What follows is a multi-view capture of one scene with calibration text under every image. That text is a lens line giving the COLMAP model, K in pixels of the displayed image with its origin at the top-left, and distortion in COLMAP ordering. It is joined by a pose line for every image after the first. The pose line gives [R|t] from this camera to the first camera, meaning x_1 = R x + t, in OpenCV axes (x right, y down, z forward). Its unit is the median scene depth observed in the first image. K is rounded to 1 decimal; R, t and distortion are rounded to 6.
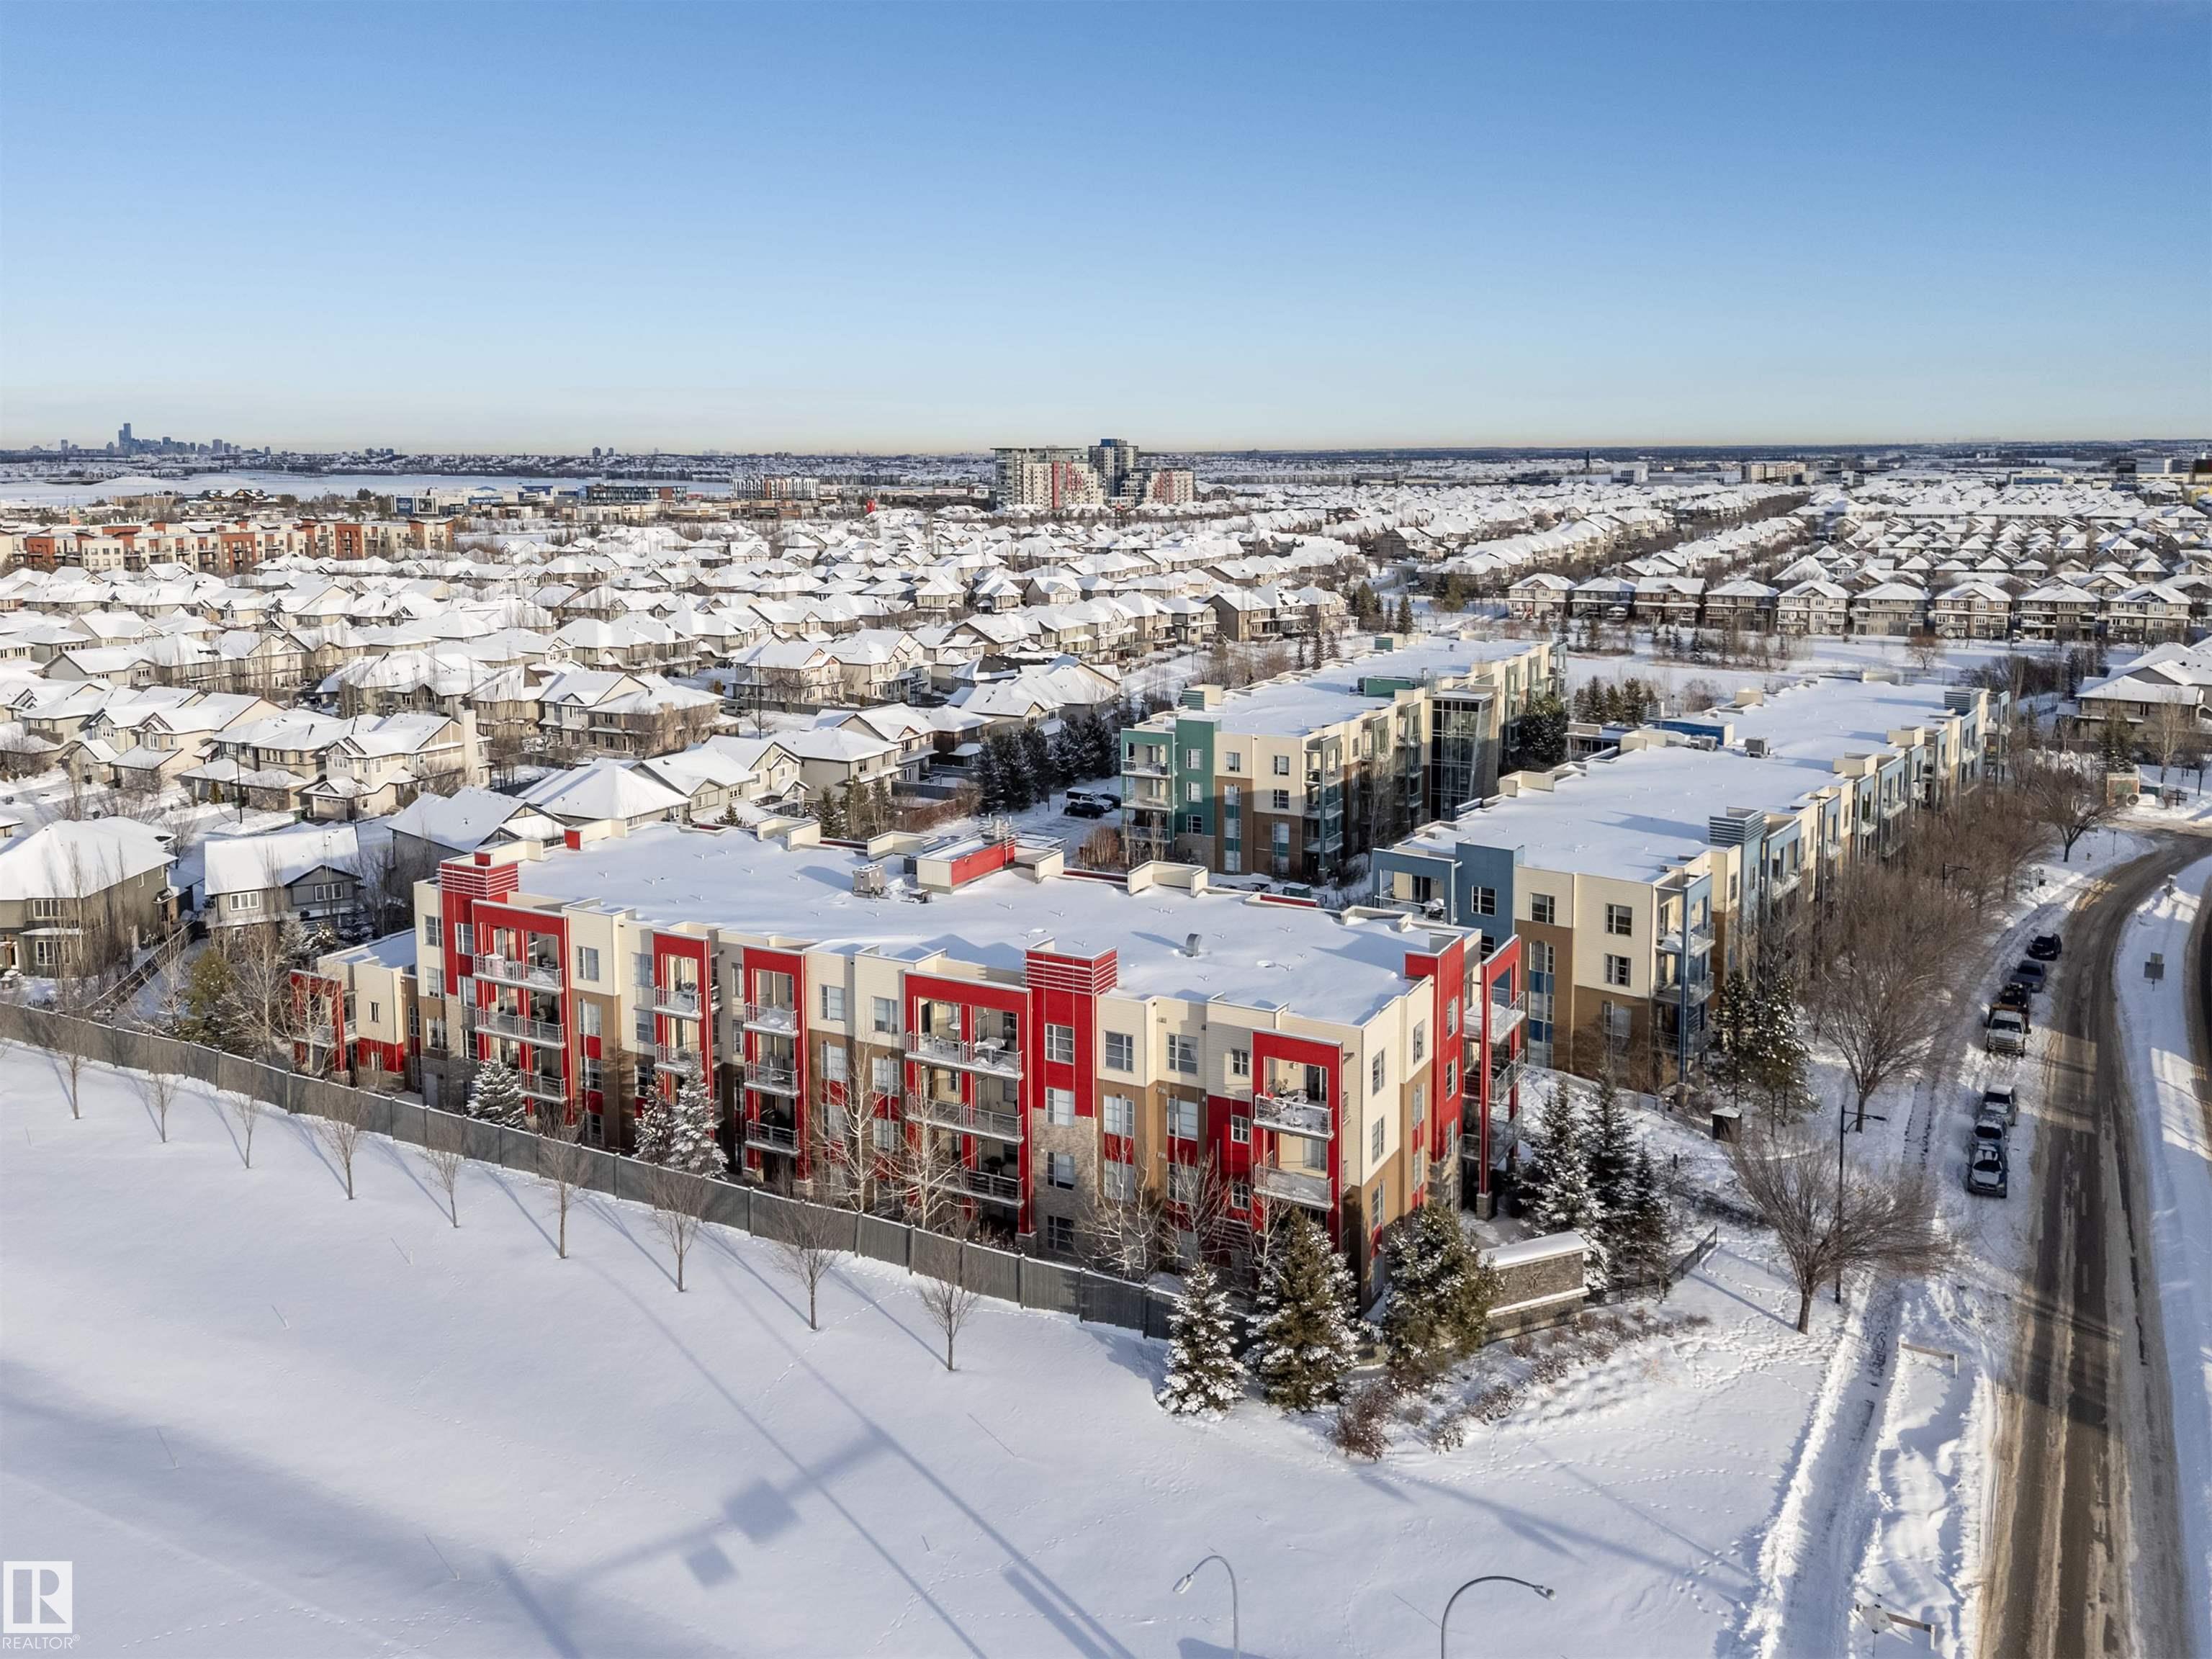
lens RADIAL K [[1797.2, 0, 1098.4], [0, 1797.2, 829.1], [0, 0, 1]] dist [0.143845, -0.194650]
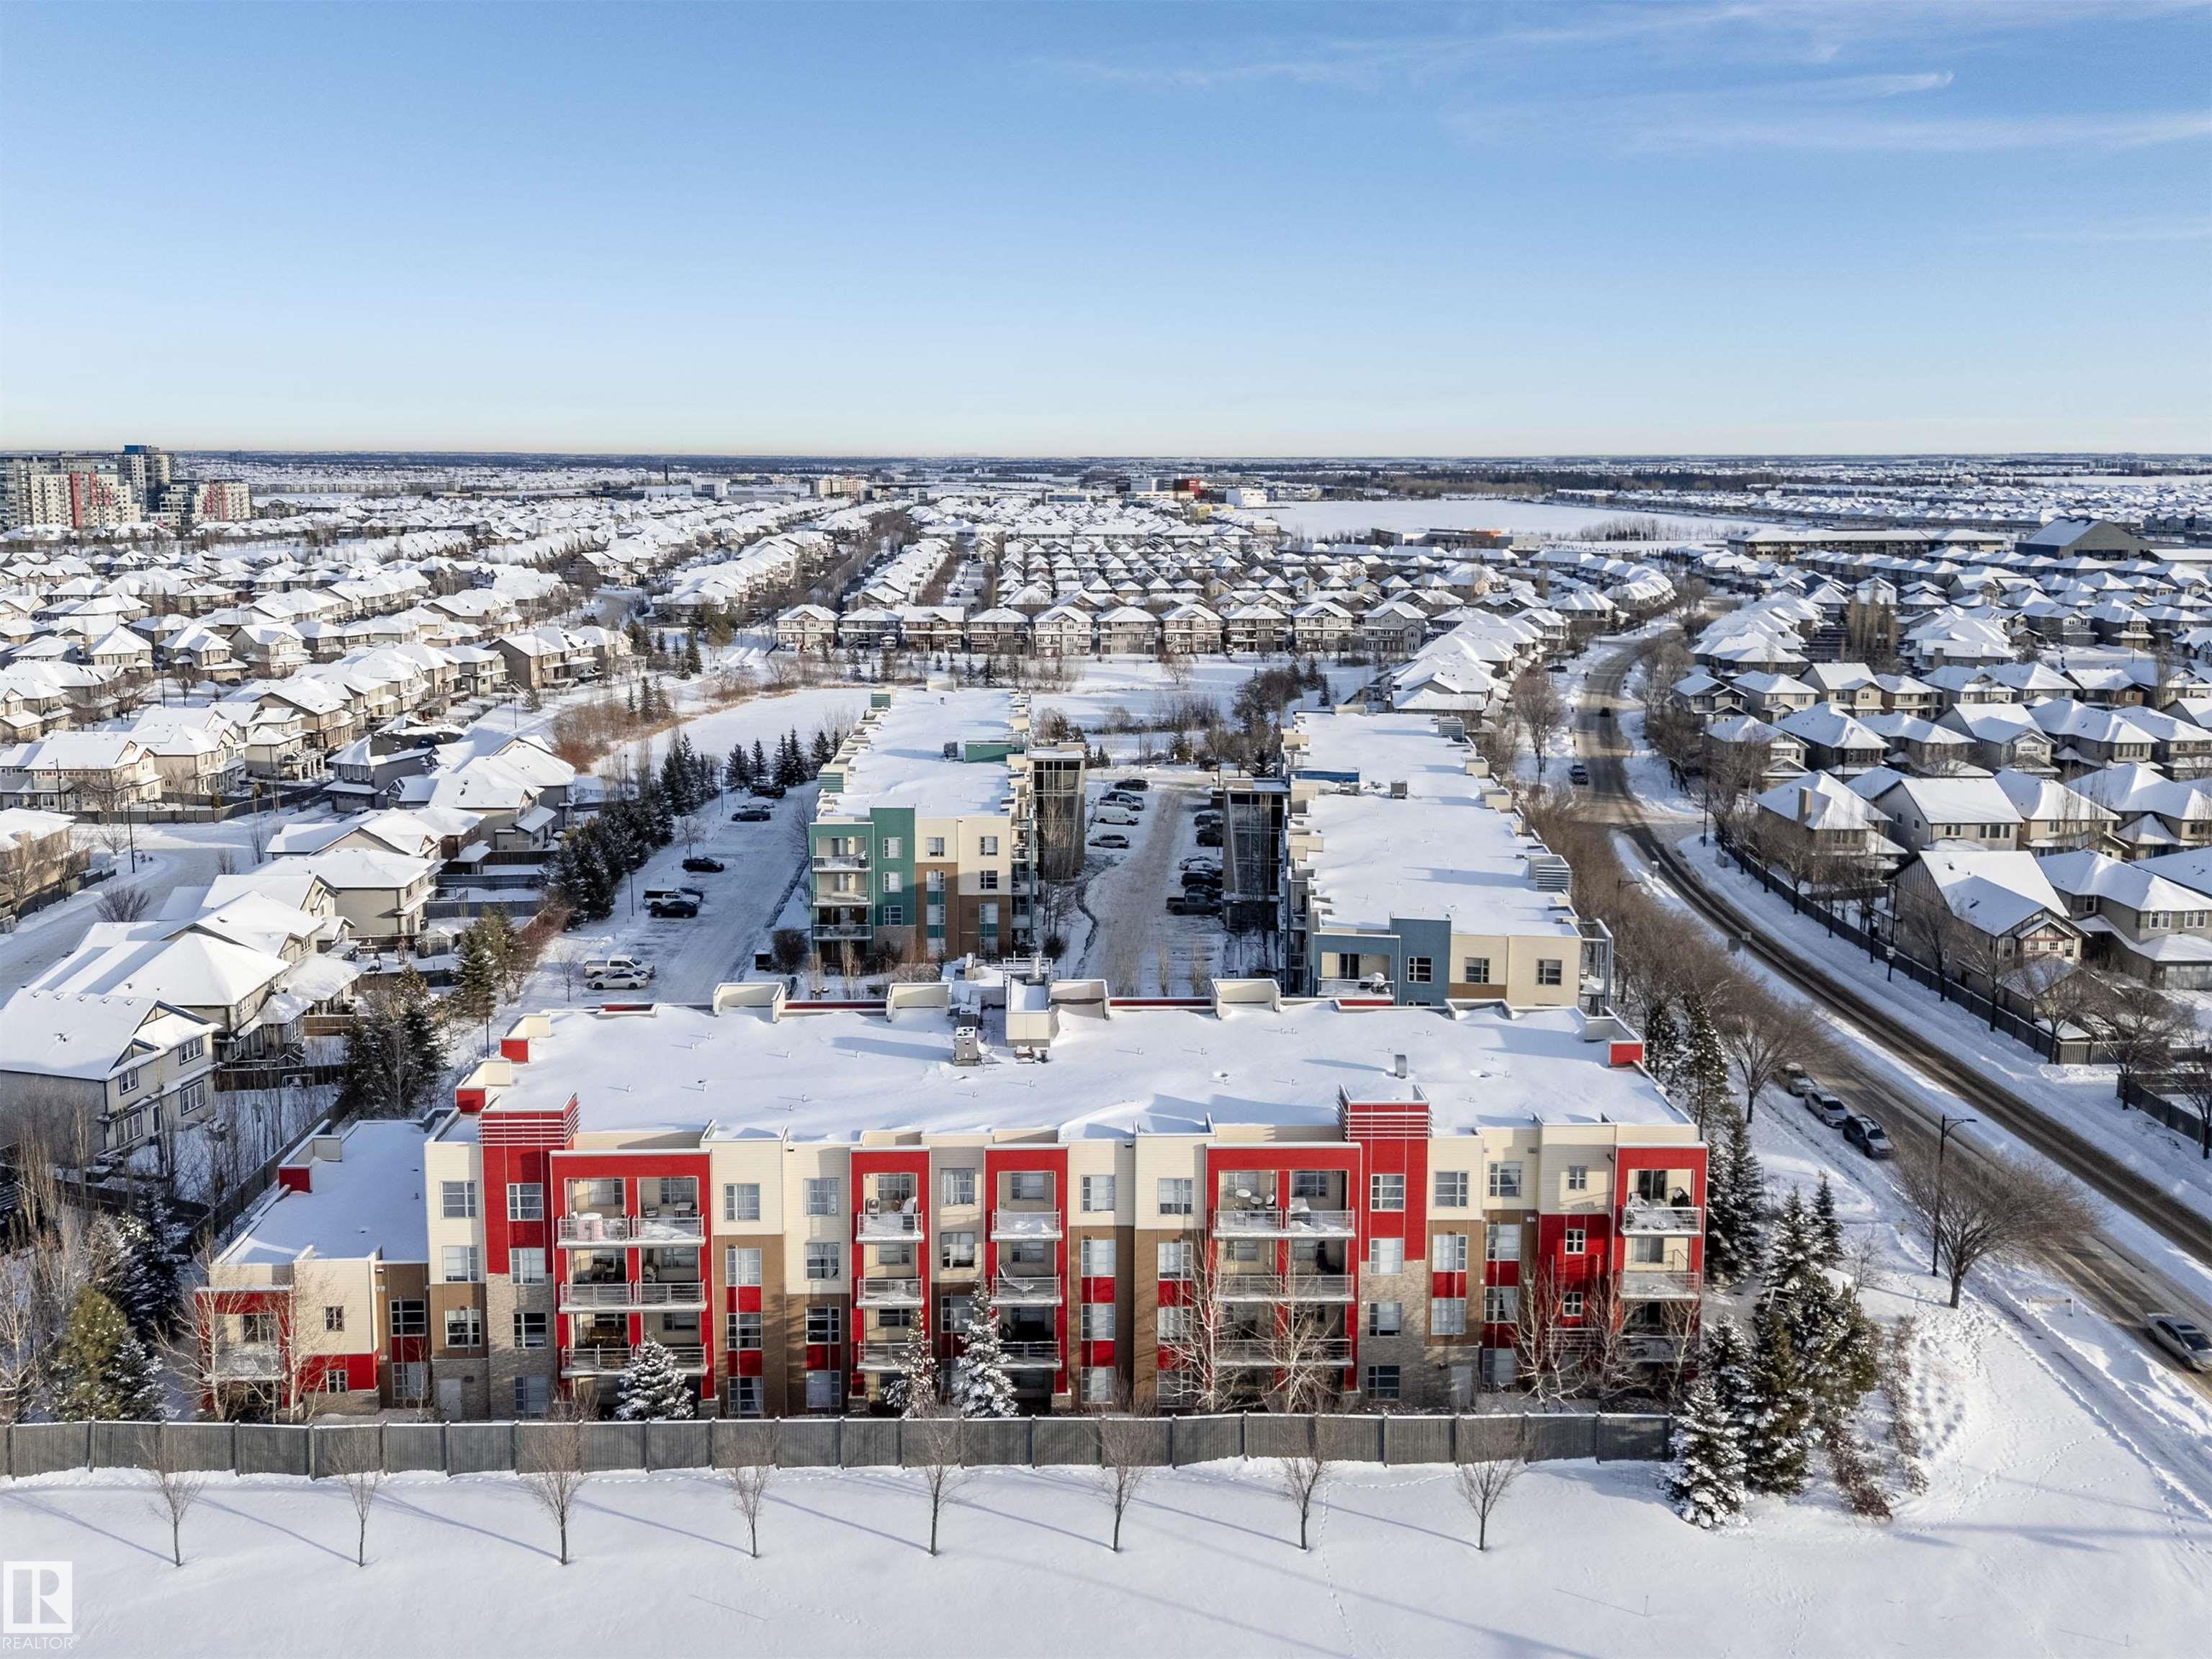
lens RADIAL K [[1797.2, 0, 1098.4], [0, 1797.2, 829.1], [0, 0, 1]] dist [0.143845, -0.194650]
pose [[0.860284, -0.101563, 0.499597, -0.484066], [0.102250, 0.994417, 0.026084, -0.092012], [-0.499457, 0.028644, 0.865865, 0.164160]]
